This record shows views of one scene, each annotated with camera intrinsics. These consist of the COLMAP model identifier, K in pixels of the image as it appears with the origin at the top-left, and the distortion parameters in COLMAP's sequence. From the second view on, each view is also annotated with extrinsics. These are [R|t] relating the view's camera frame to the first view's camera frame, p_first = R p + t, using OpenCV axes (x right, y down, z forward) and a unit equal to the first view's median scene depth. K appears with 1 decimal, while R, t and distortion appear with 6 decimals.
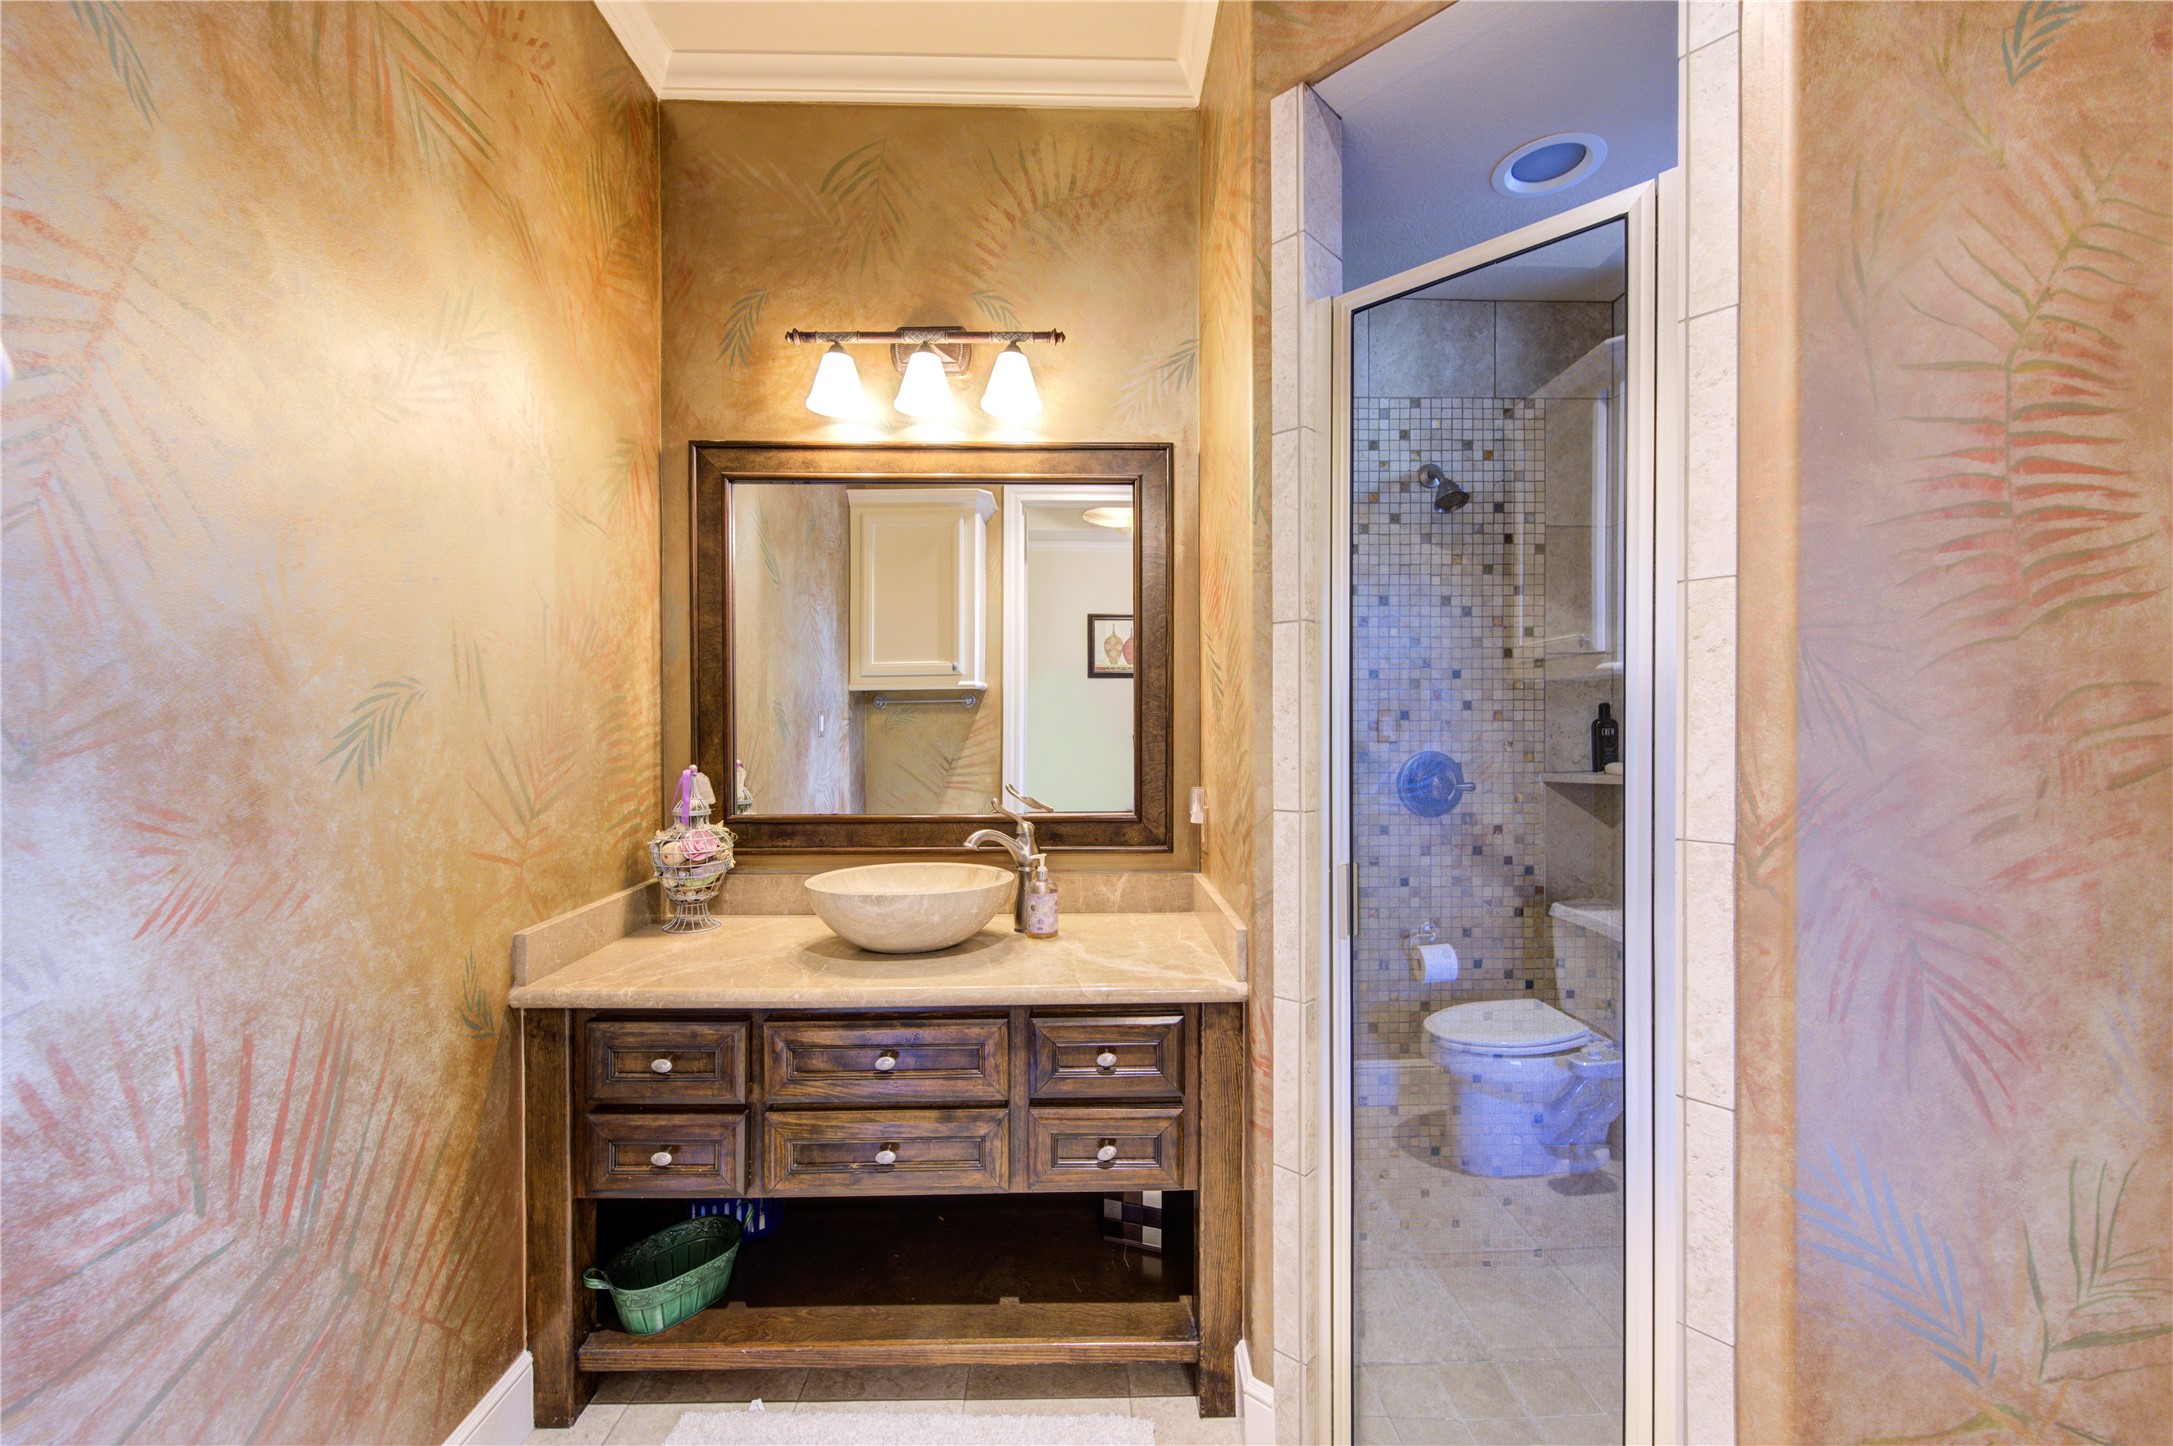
lens RADIAL K [[842.8, 0, 1081.2], [0, 842.8, 726.5], [0, 0, 1]] dist [0.000461, 0.000001]
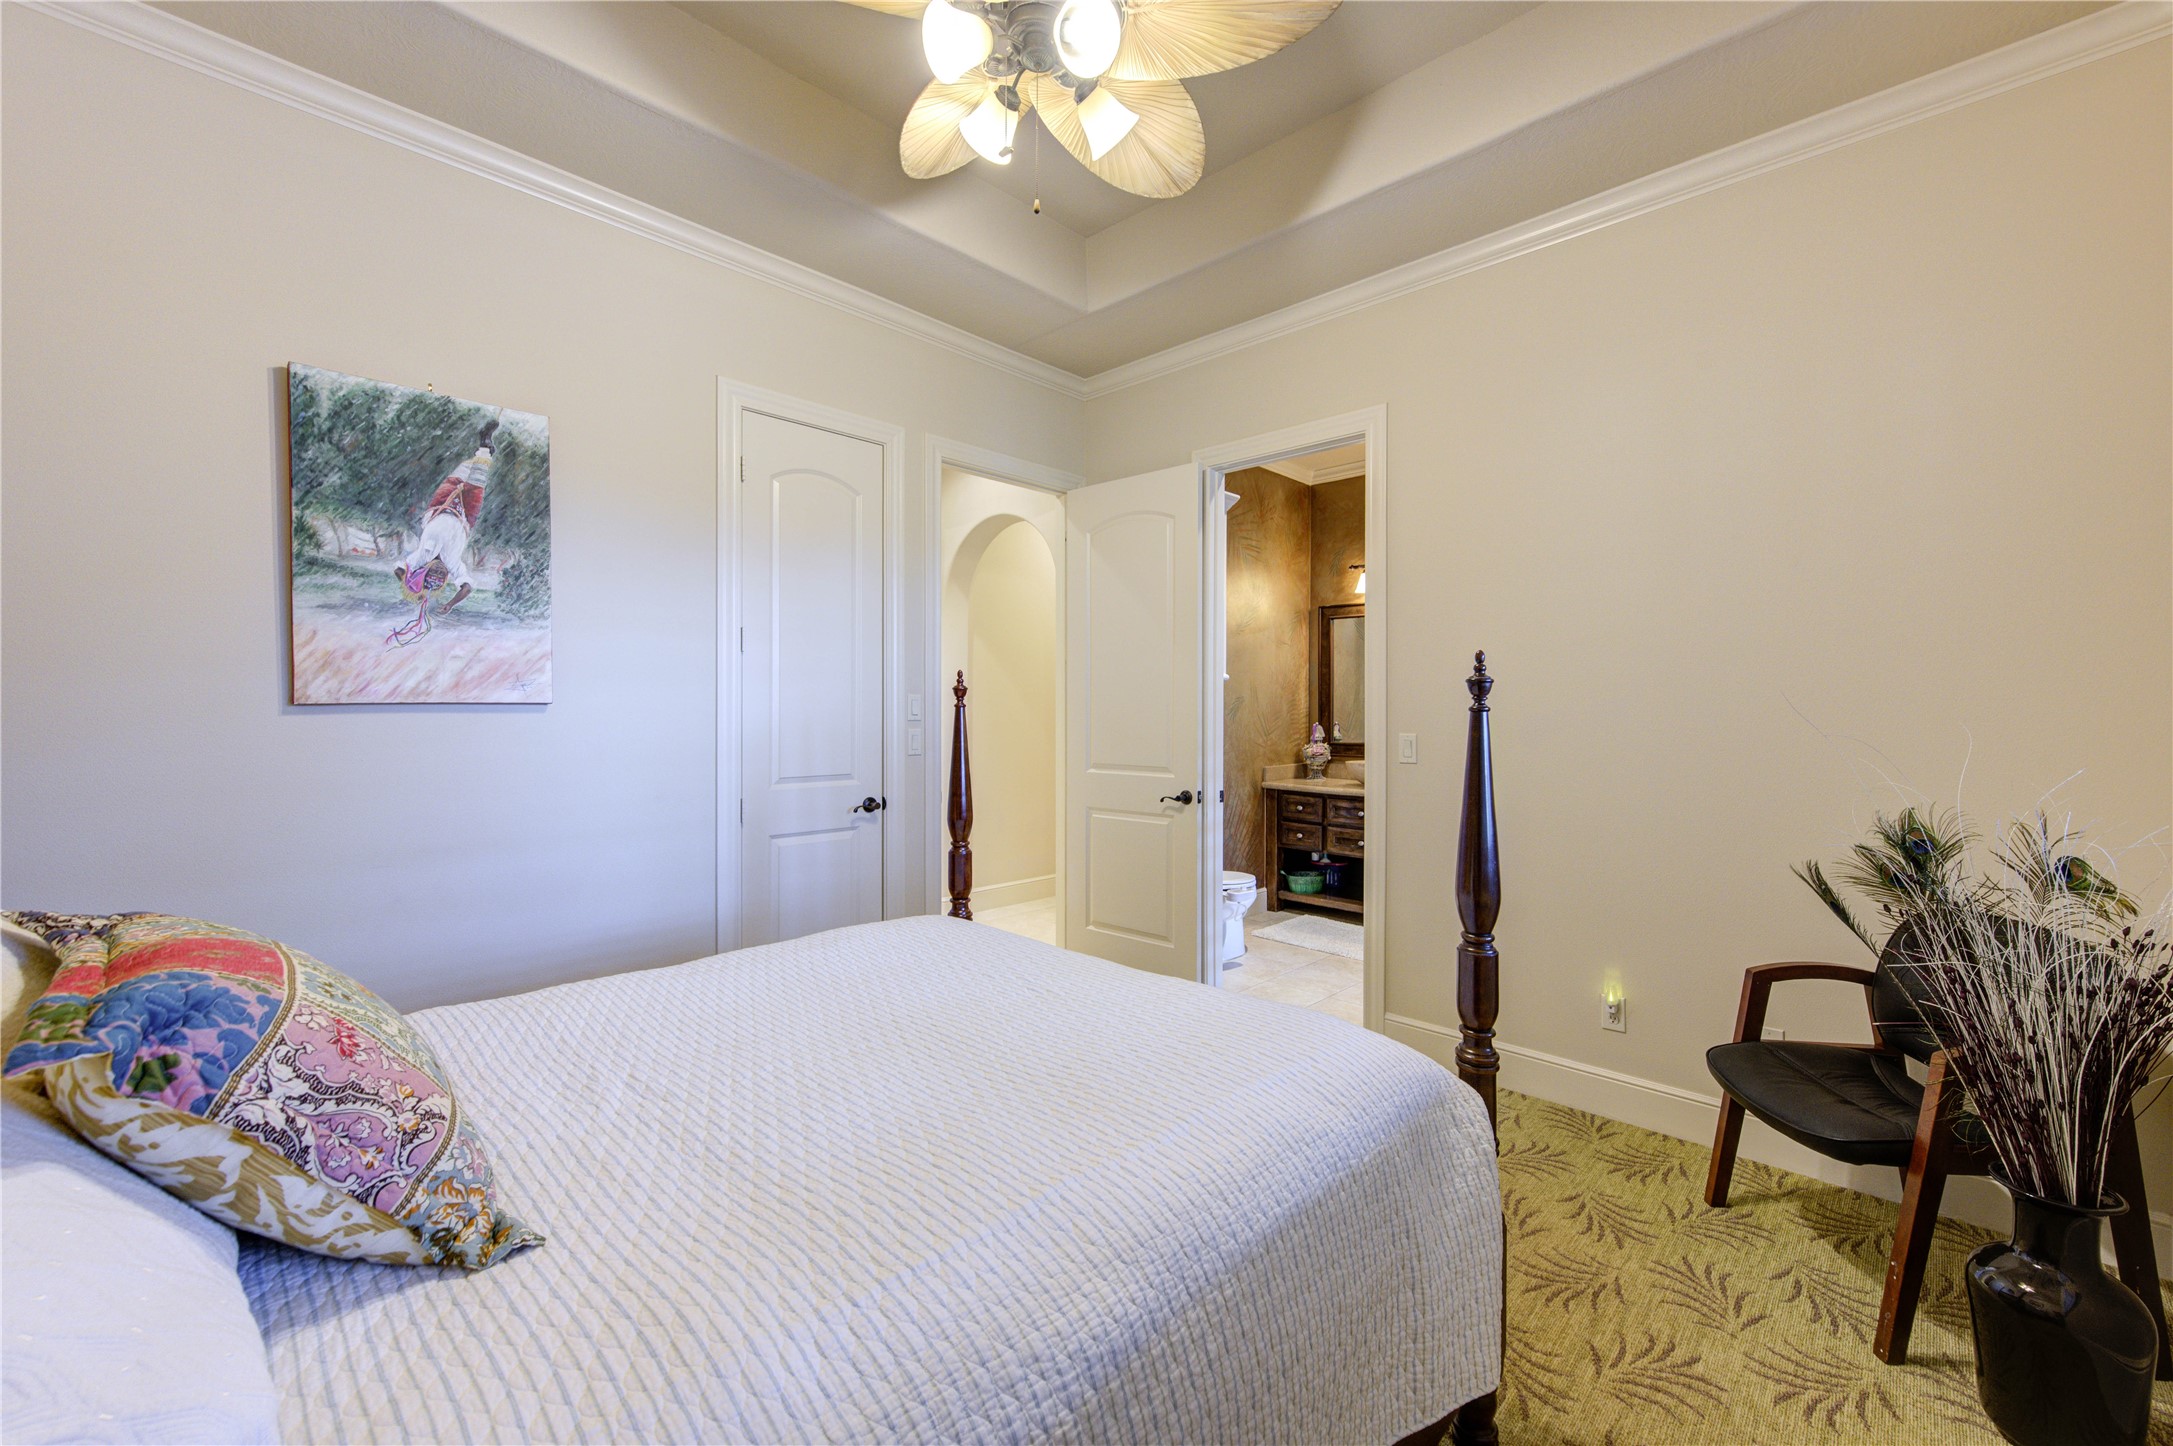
lens RADIAL K [[842.8, 0, 1089.6], [0, 842.8, 717.0], [0, 0, 1]] dist [0.000461, 0.000001]
pose [[0.696352, 0.013541, -0.717572, 1.098447], [-0.009073, 0.999908, 0.010064, 0.005352], [0.717643, -0.000498, 0.696411, -1.611987]]
